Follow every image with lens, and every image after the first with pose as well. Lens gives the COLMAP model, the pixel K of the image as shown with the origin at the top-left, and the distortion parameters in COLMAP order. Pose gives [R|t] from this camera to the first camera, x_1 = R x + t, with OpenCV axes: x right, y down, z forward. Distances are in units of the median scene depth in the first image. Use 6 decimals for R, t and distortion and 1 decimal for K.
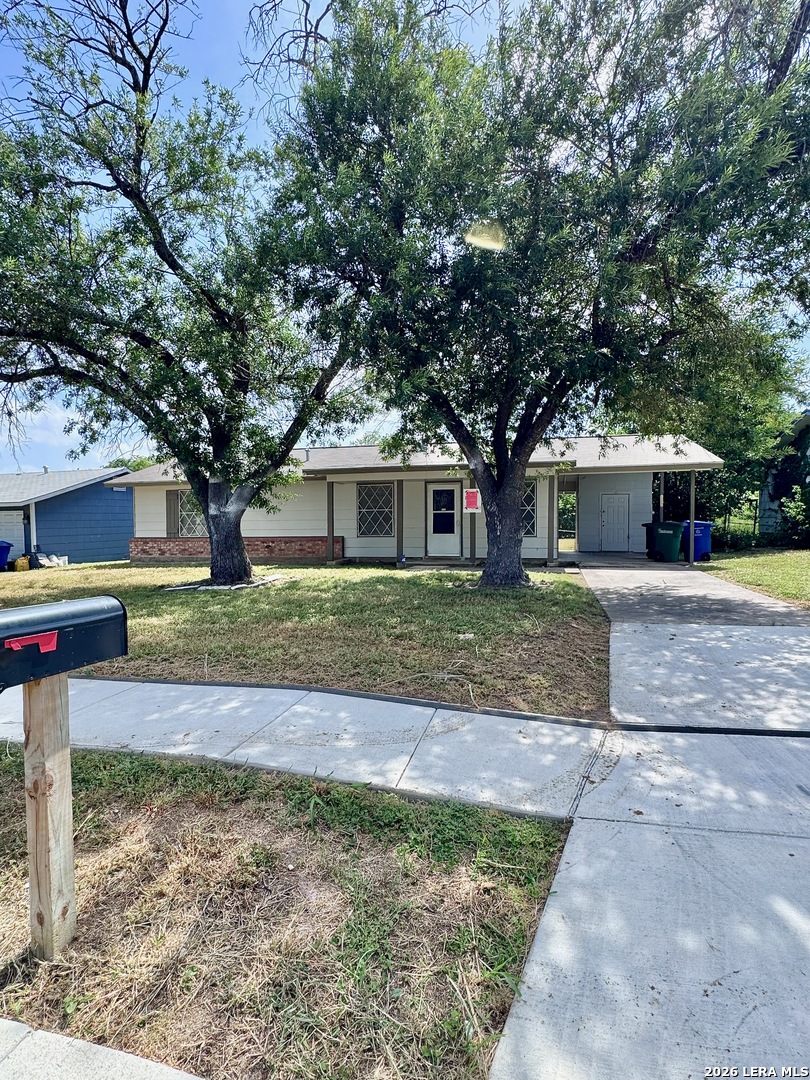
lens RADIAL K [[534.5, 0, 408.0], [0, 534.5, 541.7], [0, 0, 1]] dist [-0.006317, 0.002272]
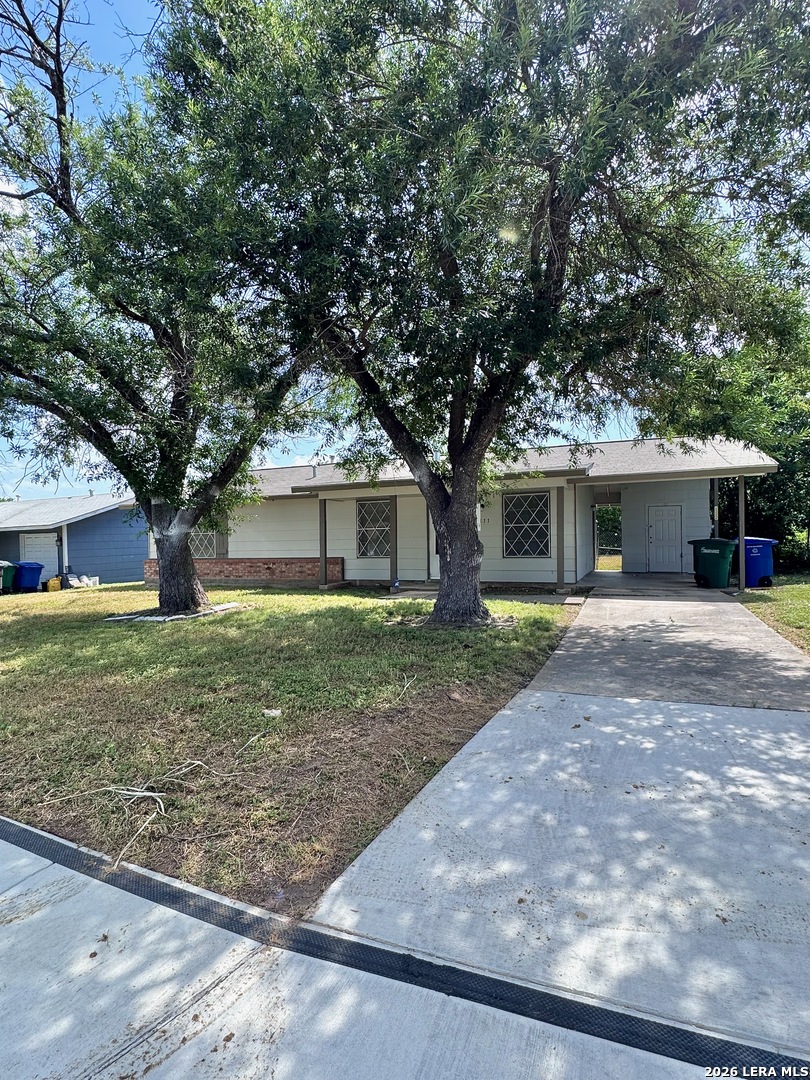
lens RADIAL K [[534.5, 0, 403.5], [0, 534.5, 543.1], [0, 0, 1]] dist [-0.006317, 0.002272]
pose [[0.987044, -0.008618, -0.160218, 0.205022], [0.004798, 0.999695, -0.024218, -0.018260], [0.160378, 0.023136, 0.986785, 0.154659]]
